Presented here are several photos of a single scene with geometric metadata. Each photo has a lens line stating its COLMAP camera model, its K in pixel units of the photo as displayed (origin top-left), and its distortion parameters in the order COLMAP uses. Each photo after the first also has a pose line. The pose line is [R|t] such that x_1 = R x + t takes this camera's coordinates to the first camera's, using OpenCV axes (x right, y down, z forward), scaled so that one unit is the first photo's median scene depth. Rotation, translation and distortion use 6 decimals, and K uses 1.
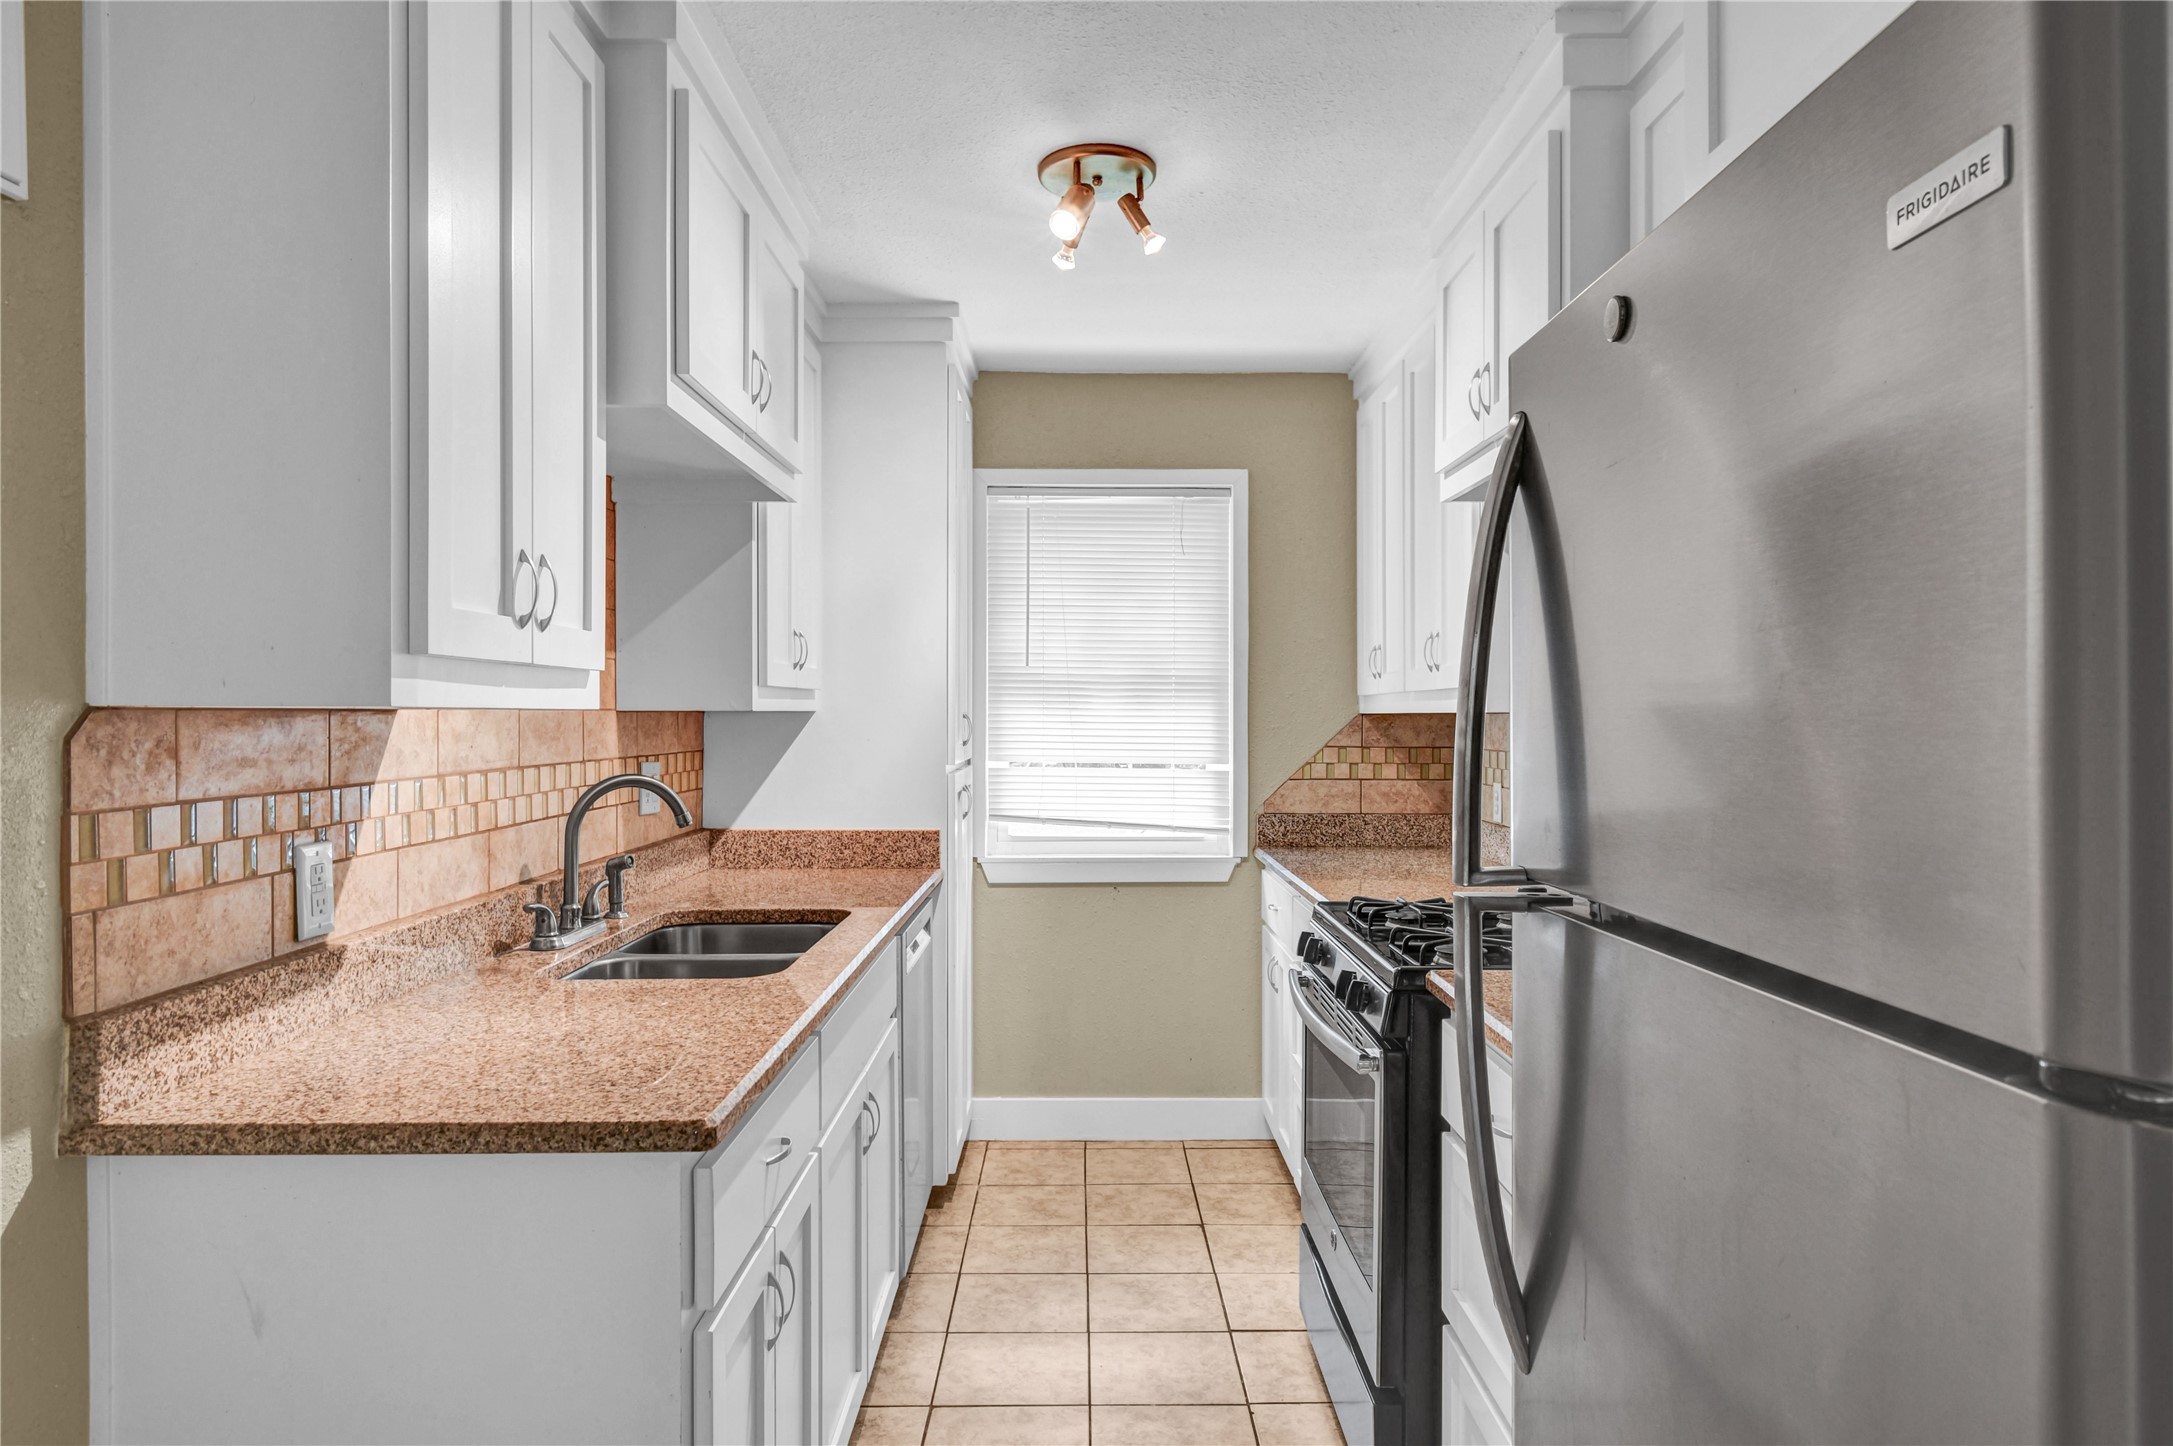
lens RADIAL K [[1311.4, 0, 1086.5], [0, 1311.4, 723.0], [0, 0, 1]] dist [-0.001734, -0.000250]
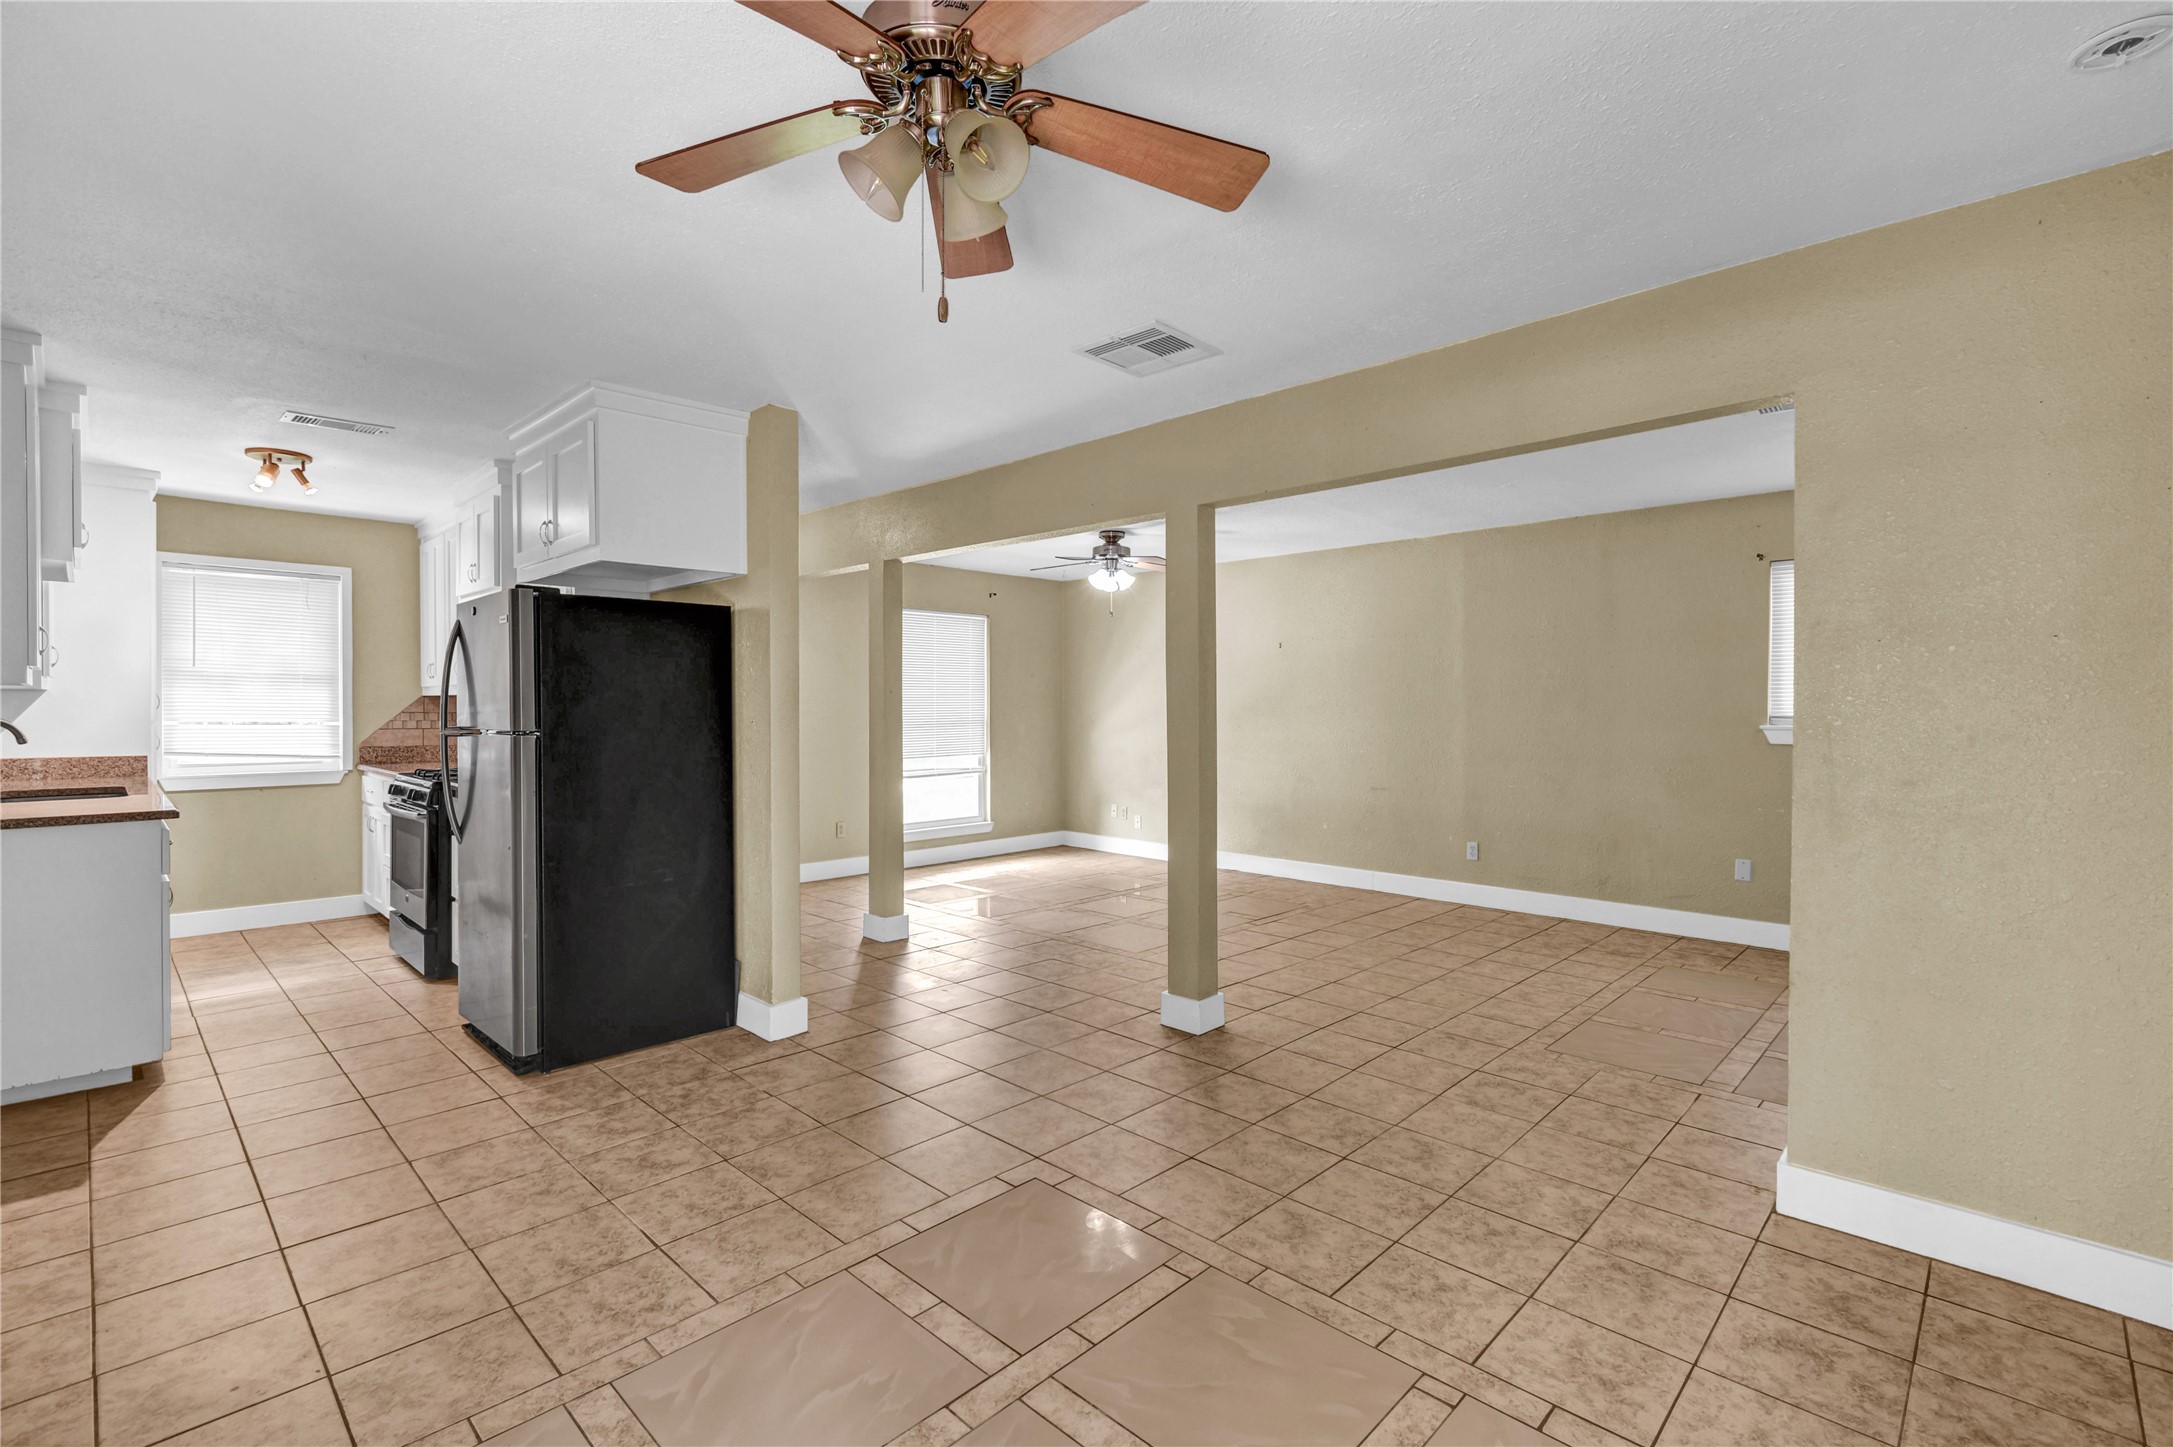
lens RADIAL K [[974.0, 0, 1120.0], [0, 974.0, 715.5], [0, 0, 1]] dist [-0.000453, -0.000292]
pose [[0.685762, -0.004076, 0.727815, -0.149385], [0.001901, 0.999991, 0.003809, 0.019948], [-0.727824, -0.001229, 0.685763, -0.826686]]
